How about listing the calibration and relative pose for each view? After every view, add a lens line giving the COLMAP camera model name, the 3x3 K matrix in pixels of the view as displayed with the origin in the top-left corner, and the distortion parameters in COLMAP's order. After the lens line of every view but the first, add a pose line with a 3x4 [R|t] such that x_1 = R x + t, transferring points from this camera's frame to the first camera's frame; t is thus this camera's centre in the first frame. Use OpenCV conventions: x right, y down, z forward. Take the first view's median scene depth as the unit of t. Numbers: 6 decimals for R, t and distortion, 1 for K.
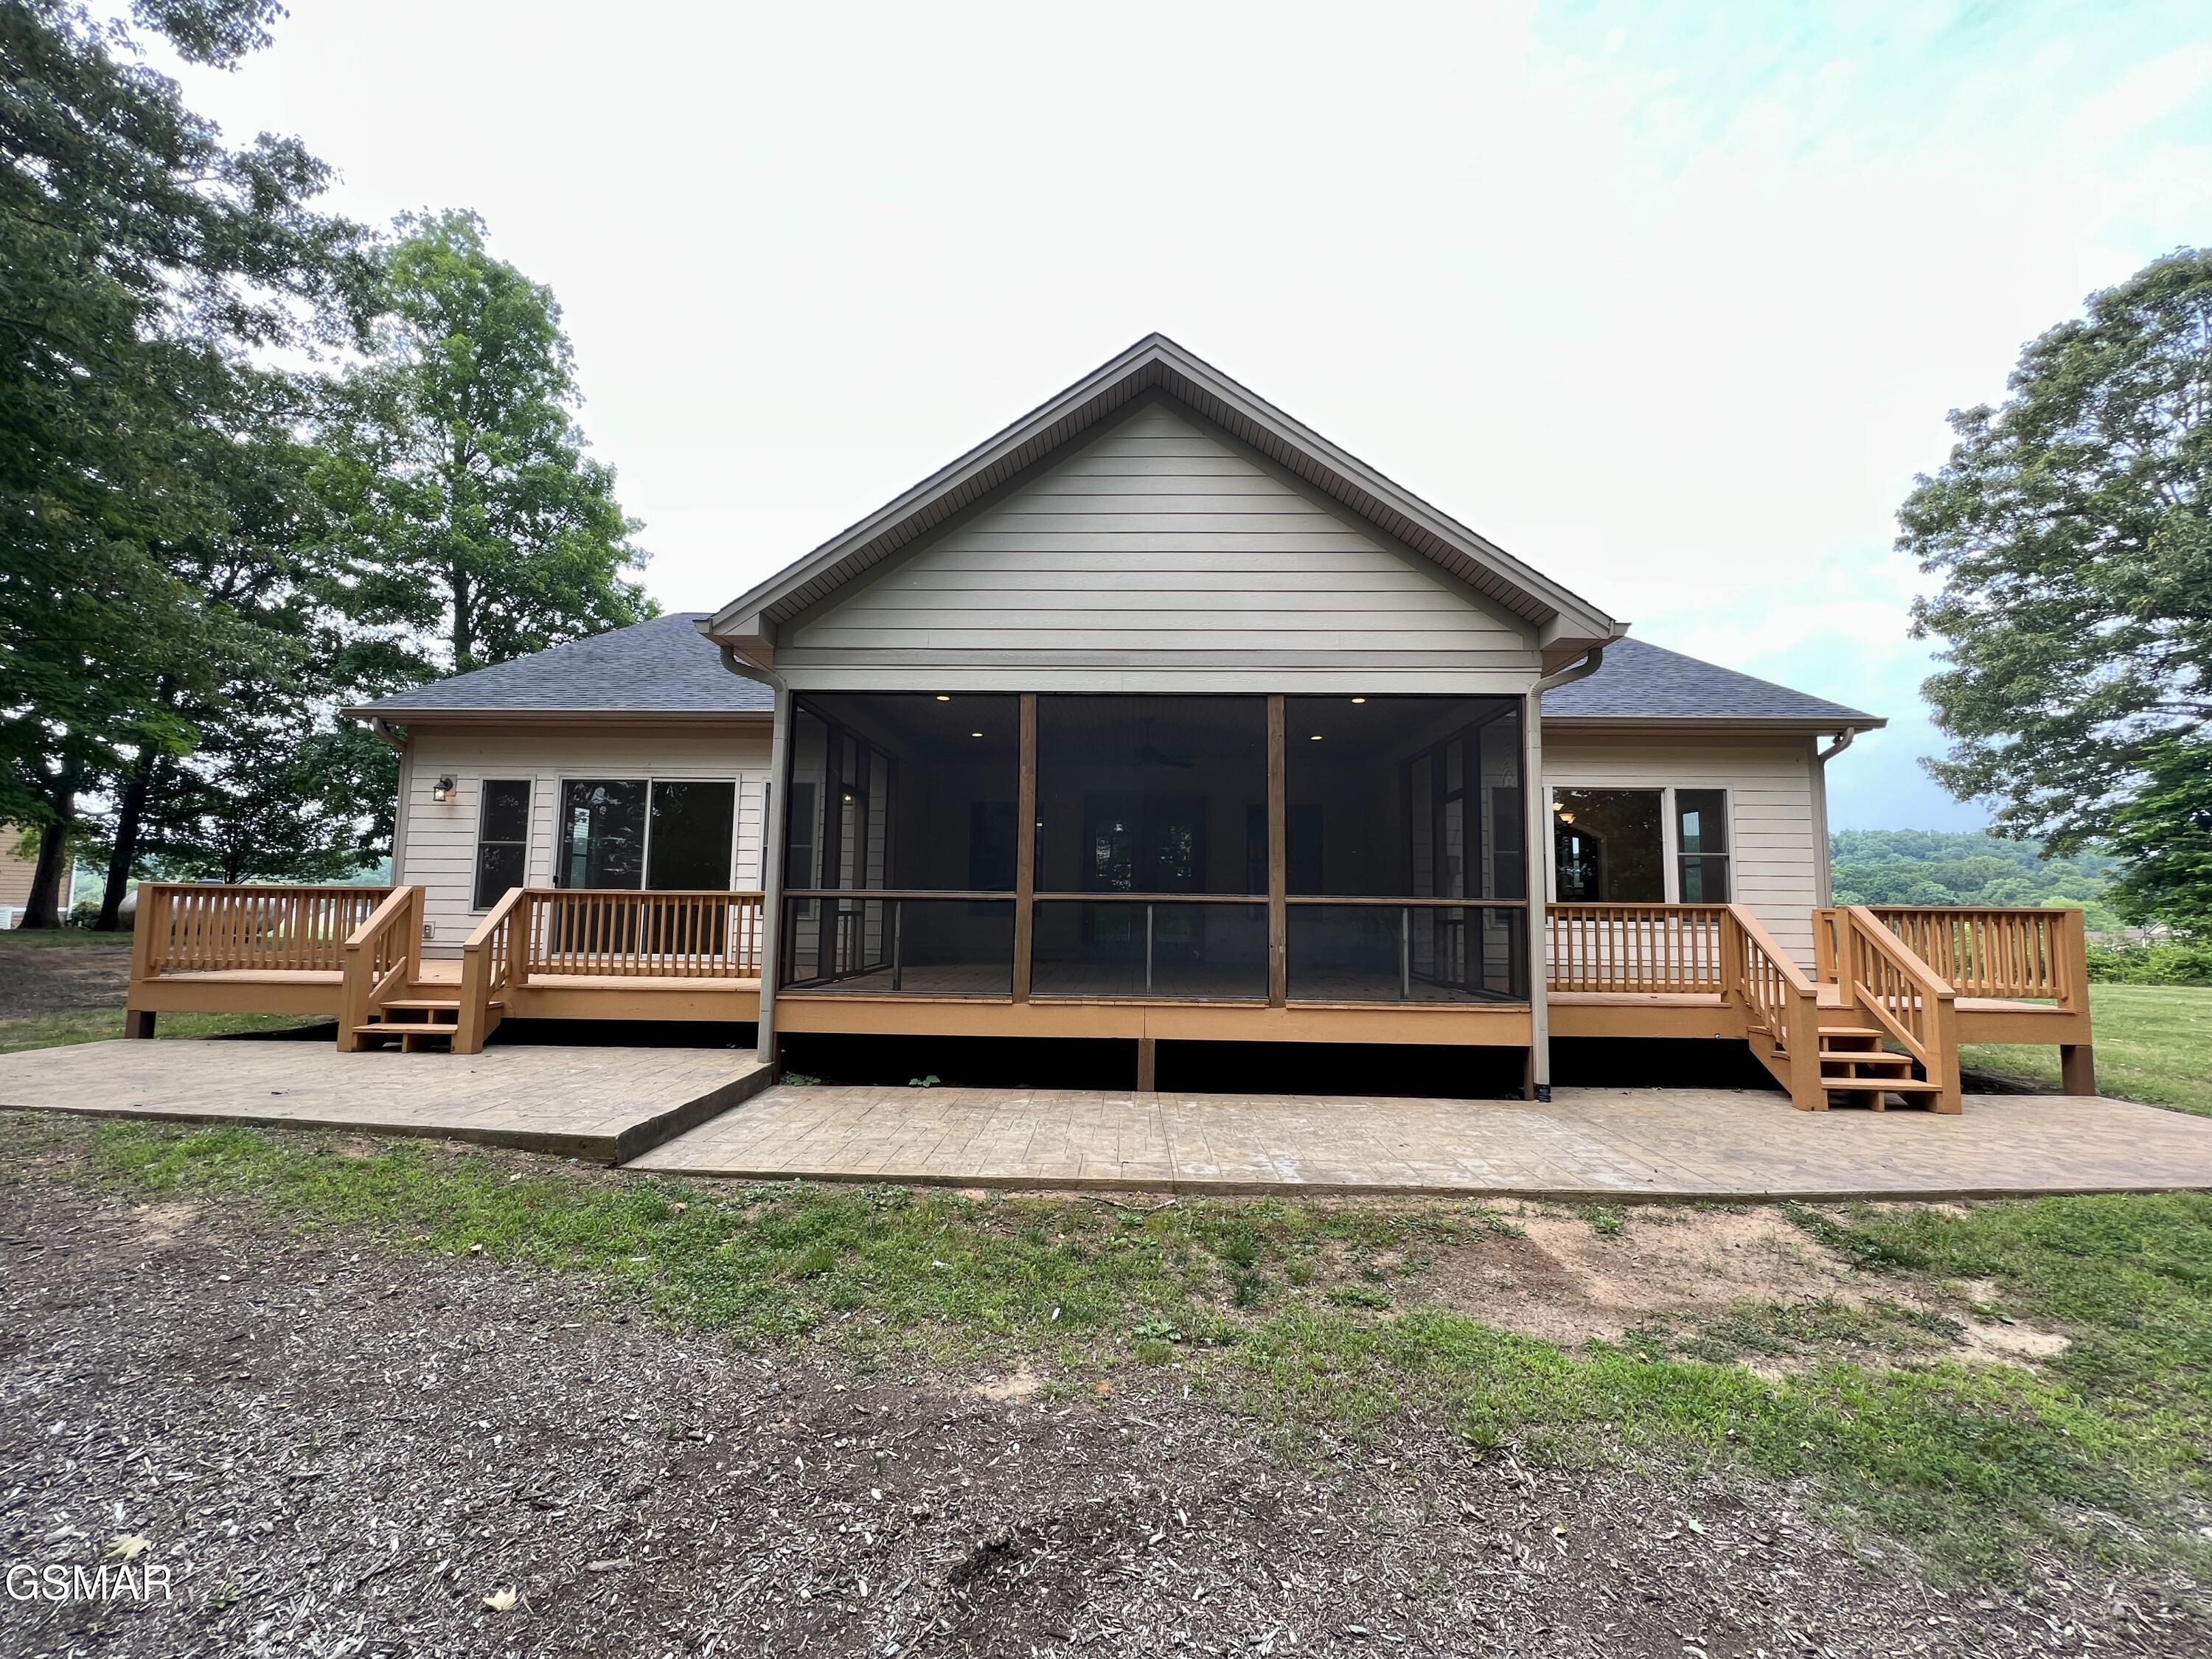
lens RADIAL K [[881.1, 0, 1106.0], [0, 881.1, 829.5], [0, 0, 1]] dist [-0.009628, 0.000413]
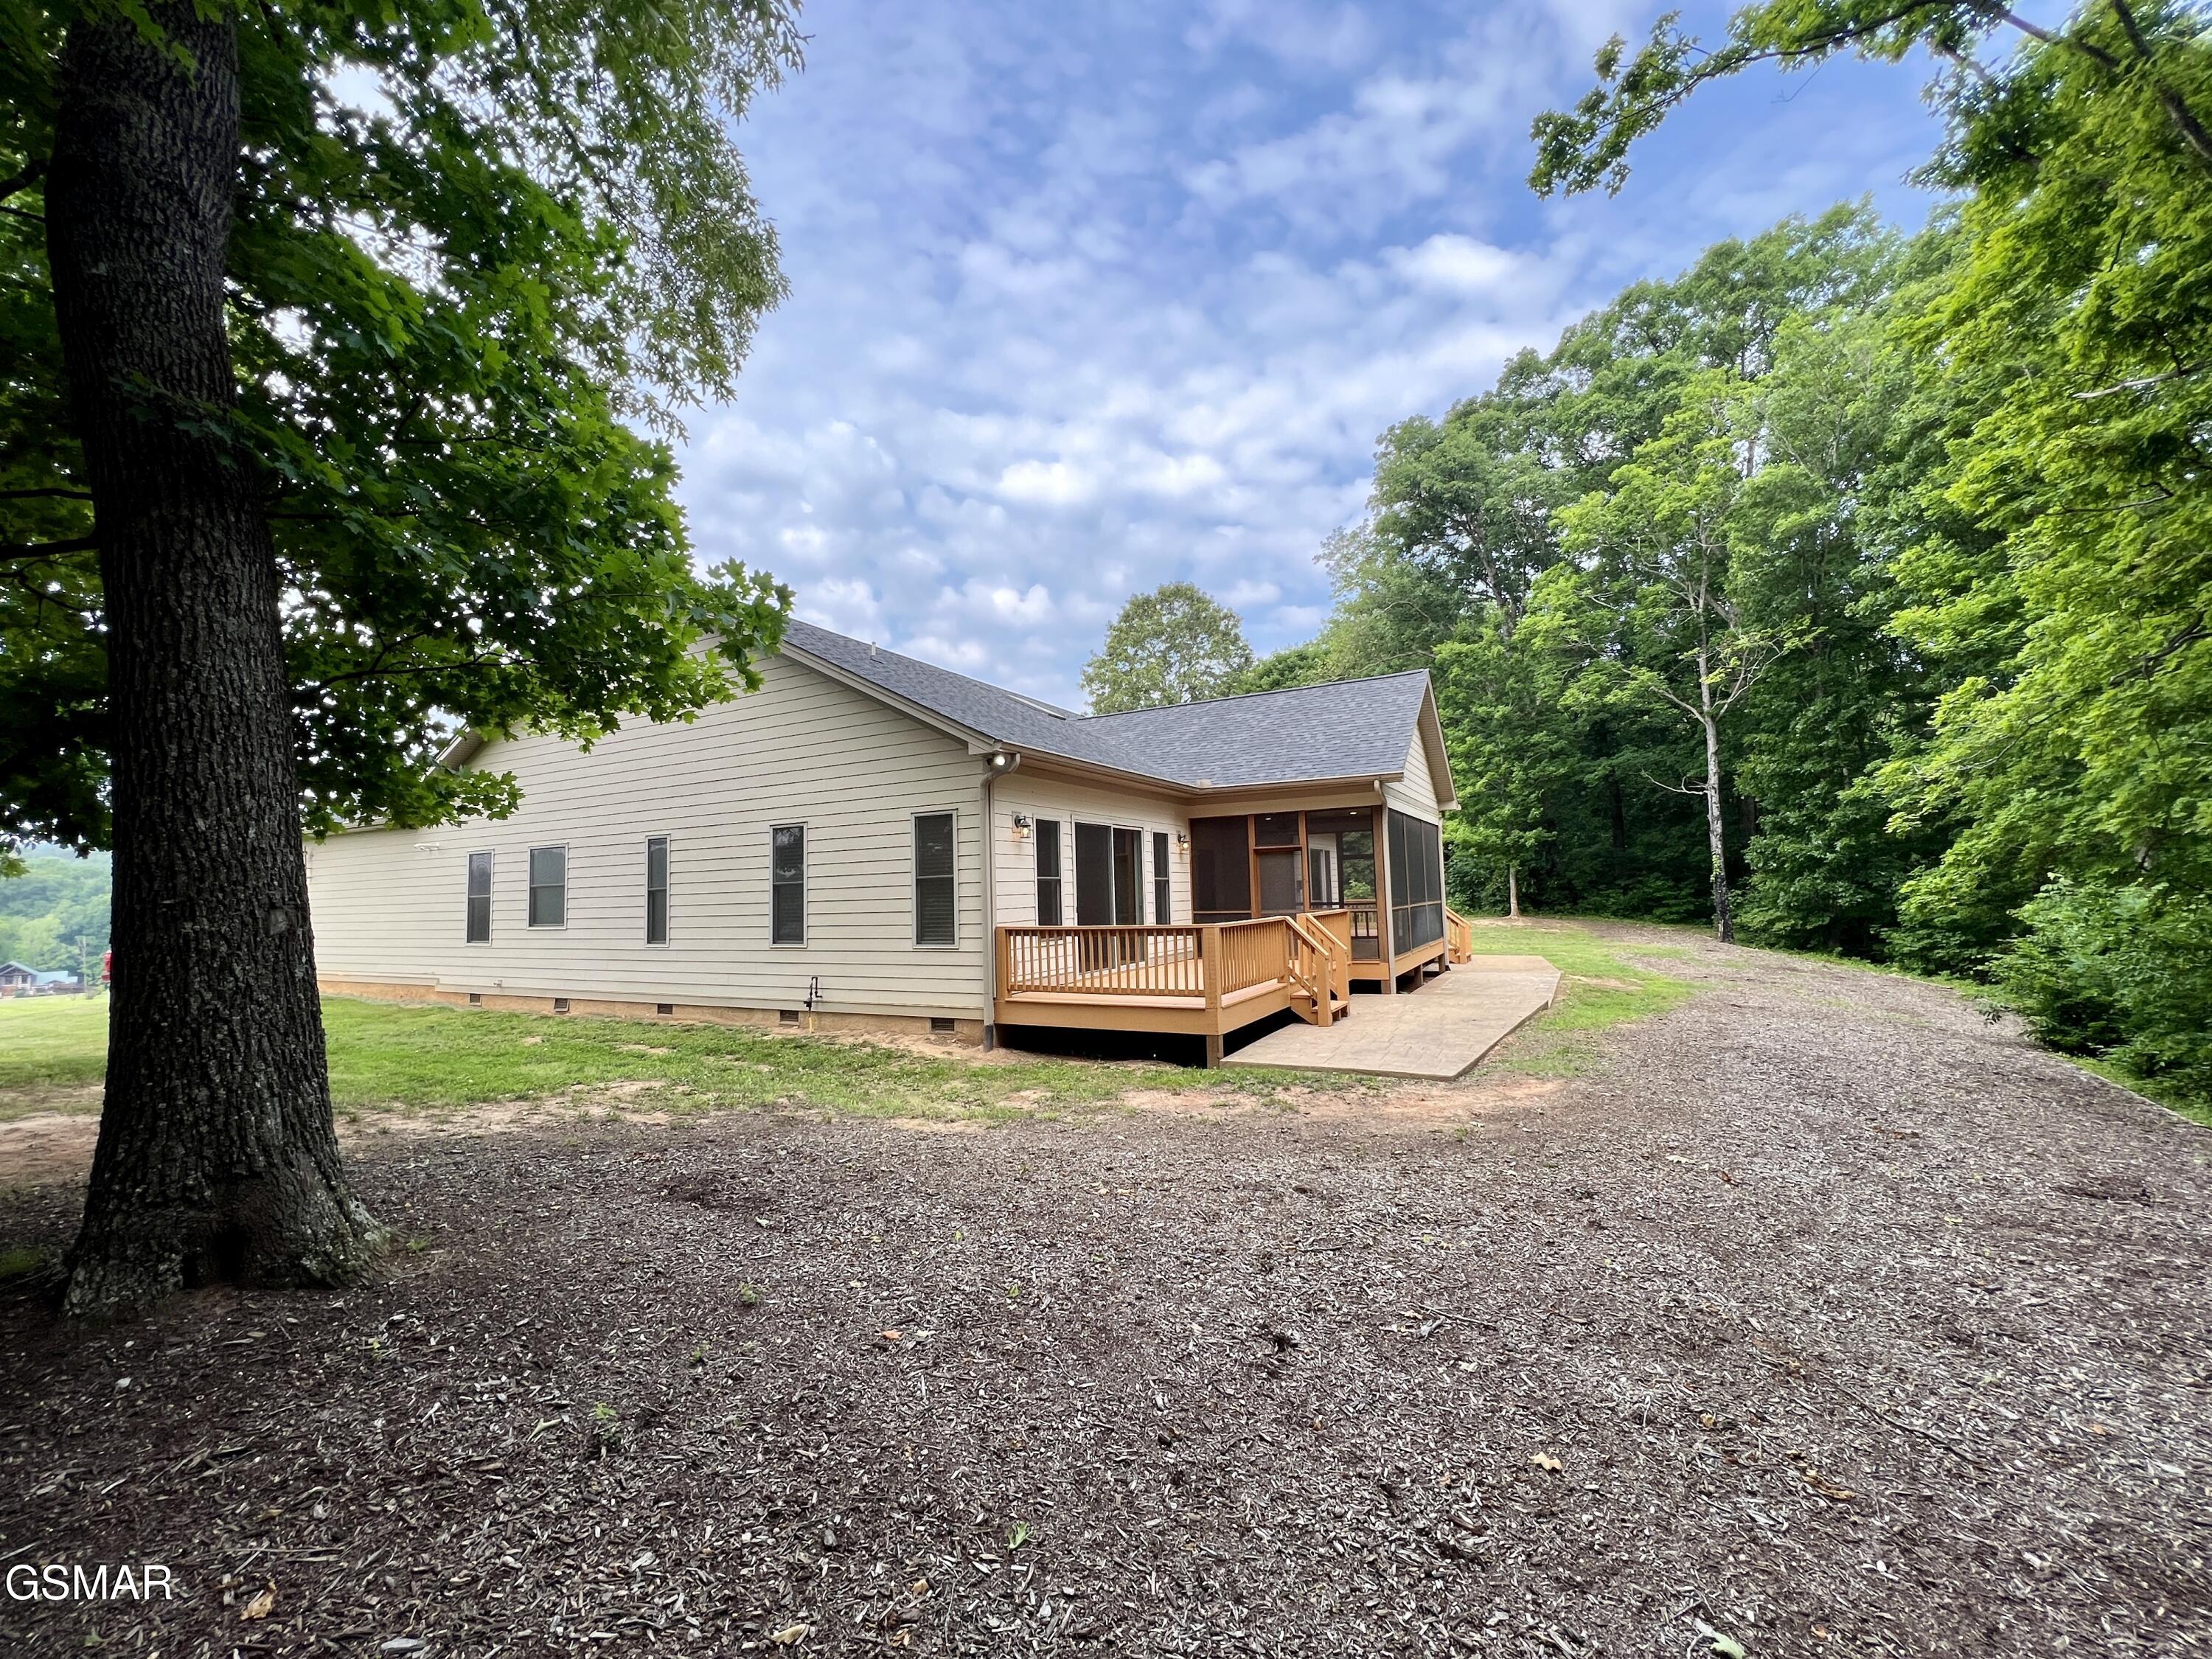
lens RADIAL K [[904.0, 0, 1106.0], [0, 904.0, 829.5], [0, 0, 1]] dist [-0.000301, 0.000018]
pose [[0.434967, 0.039061, 0.899599, -1.648348], [-0.038927, 0.998940, -0.024553, -0.021162], [-0.899604, -0.024339, 0.436027, 0.457254]]
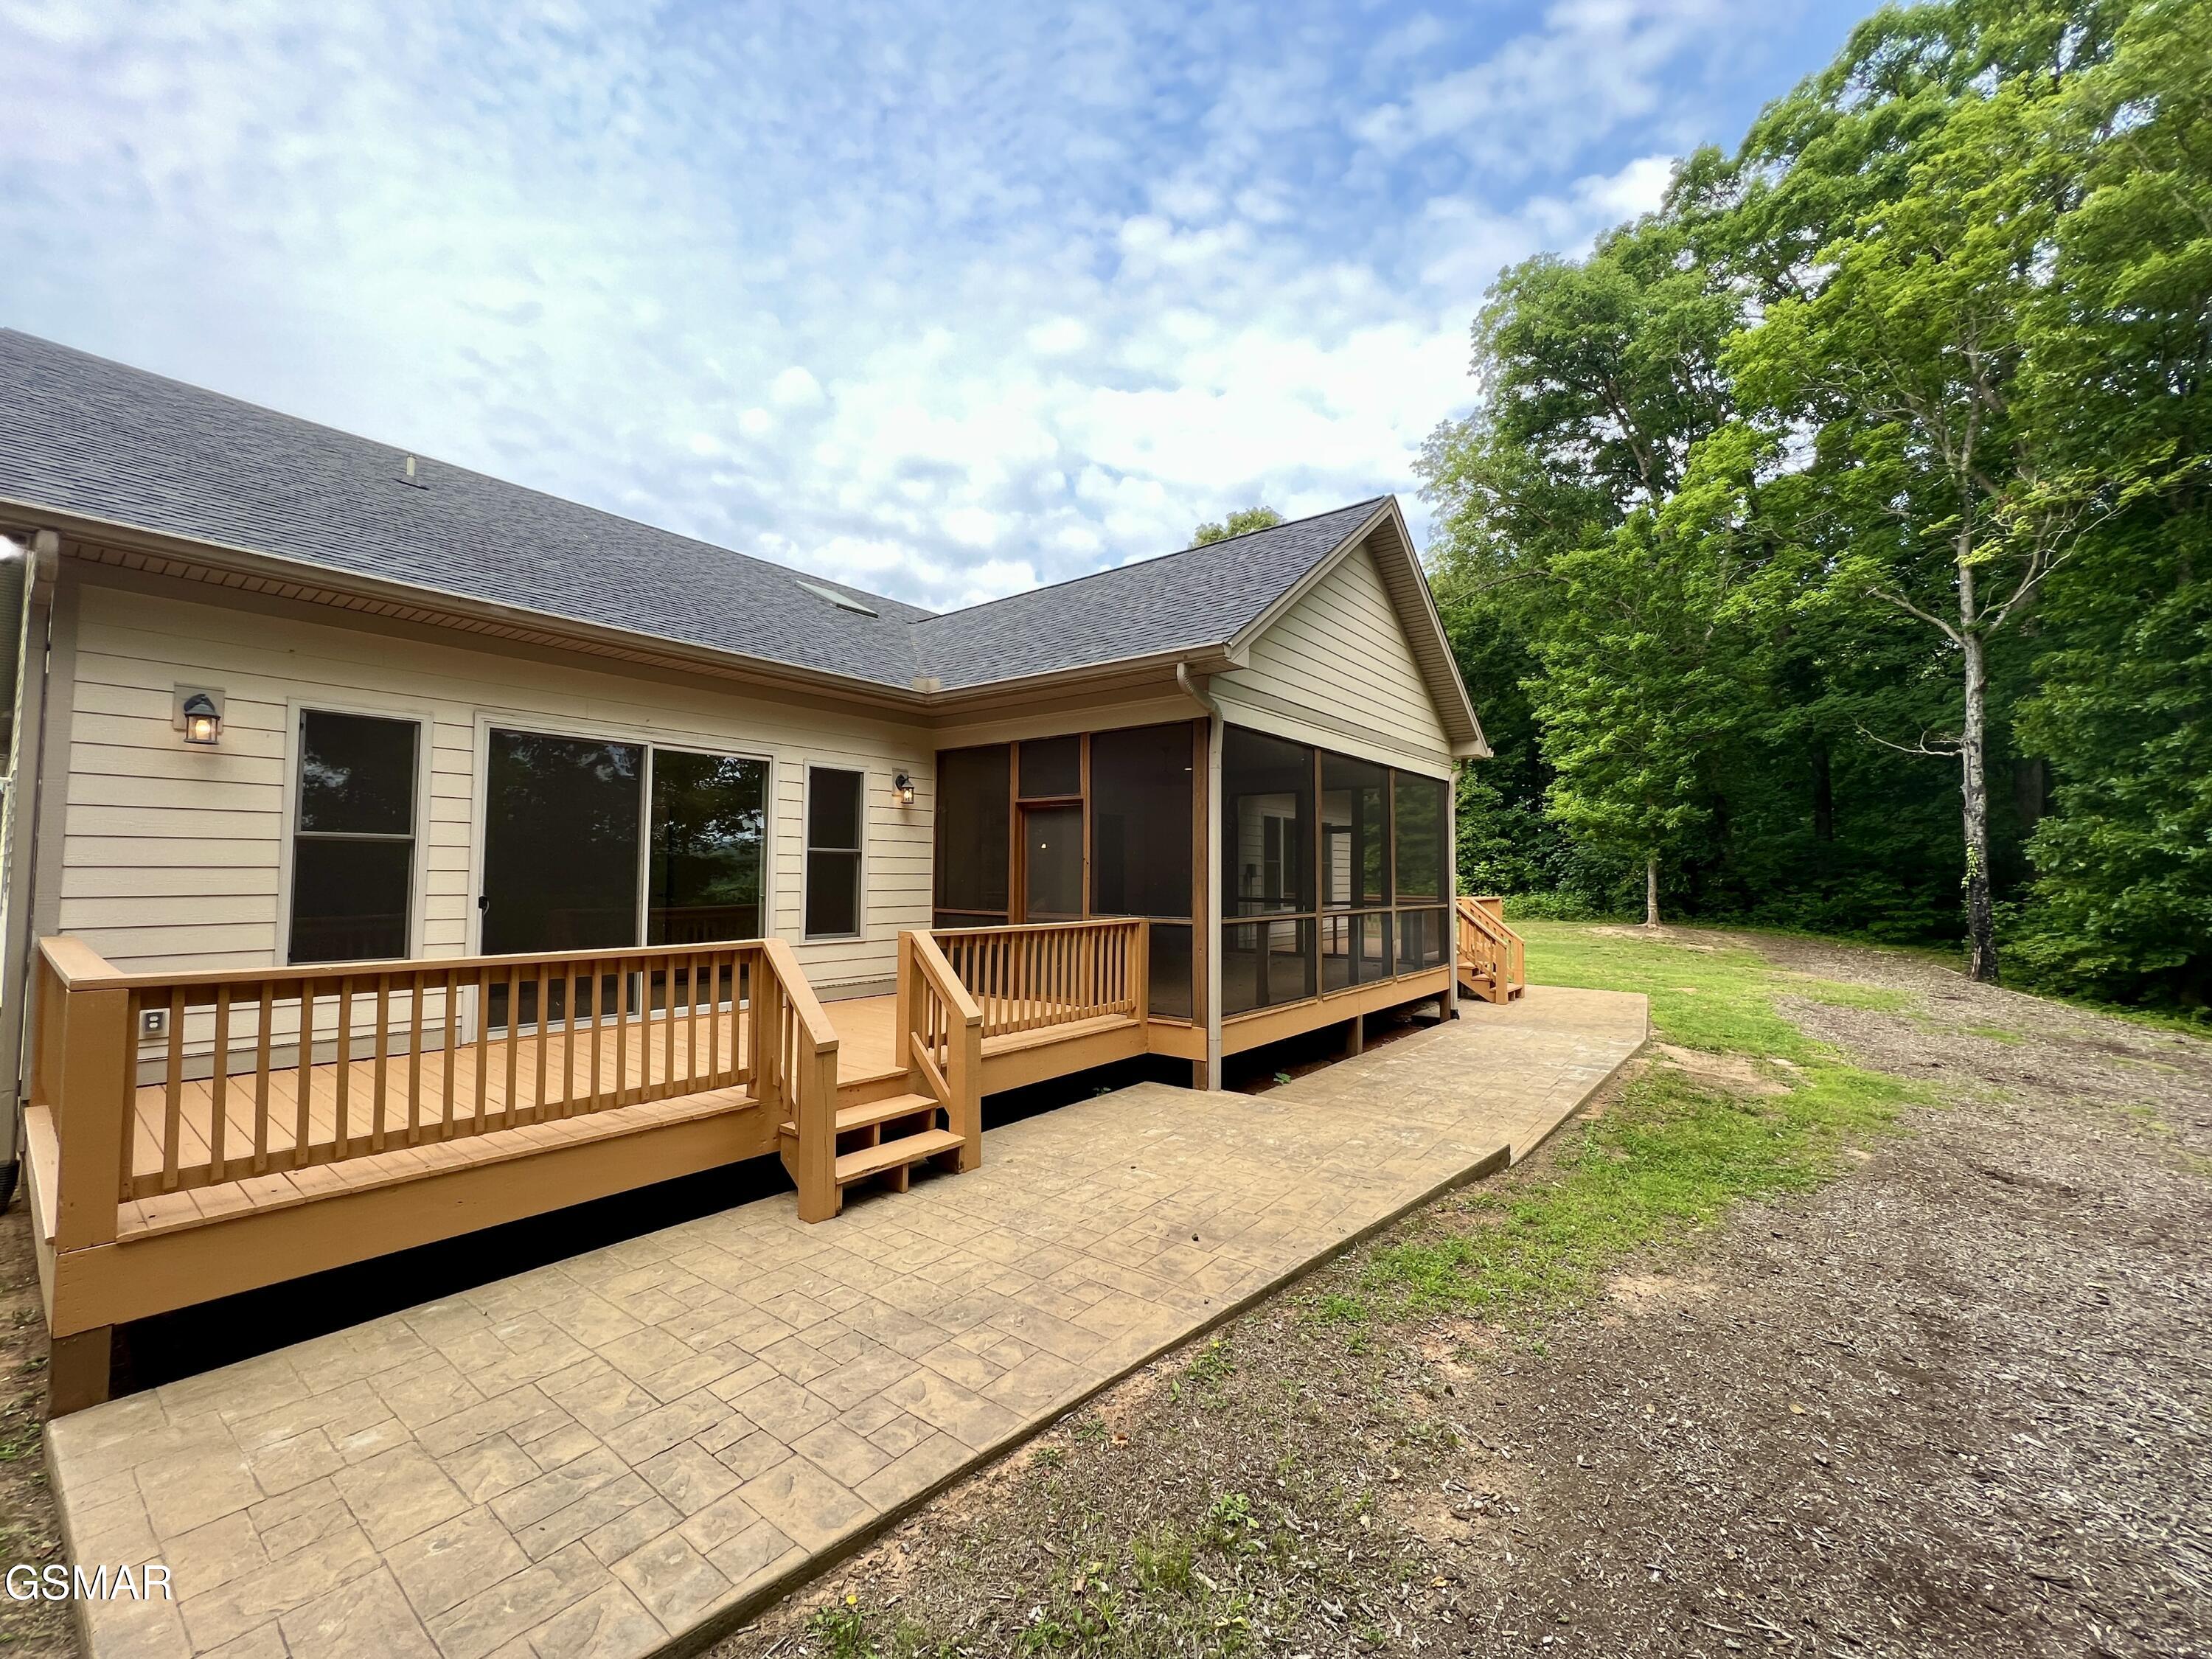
lens RADIAL K [[881.1, 0, 1106.0], [0, 881.1, 829.5], [0, 0, 1]] dist [-0.009628, 0.000413]
pose [[0.594750, 0.031610, 0.803289, -0.837415], [-0.064242, 0.997900, 0.008296, -0.022097], [-0.801340, -0.056539, 0.595531, 0.341795]]
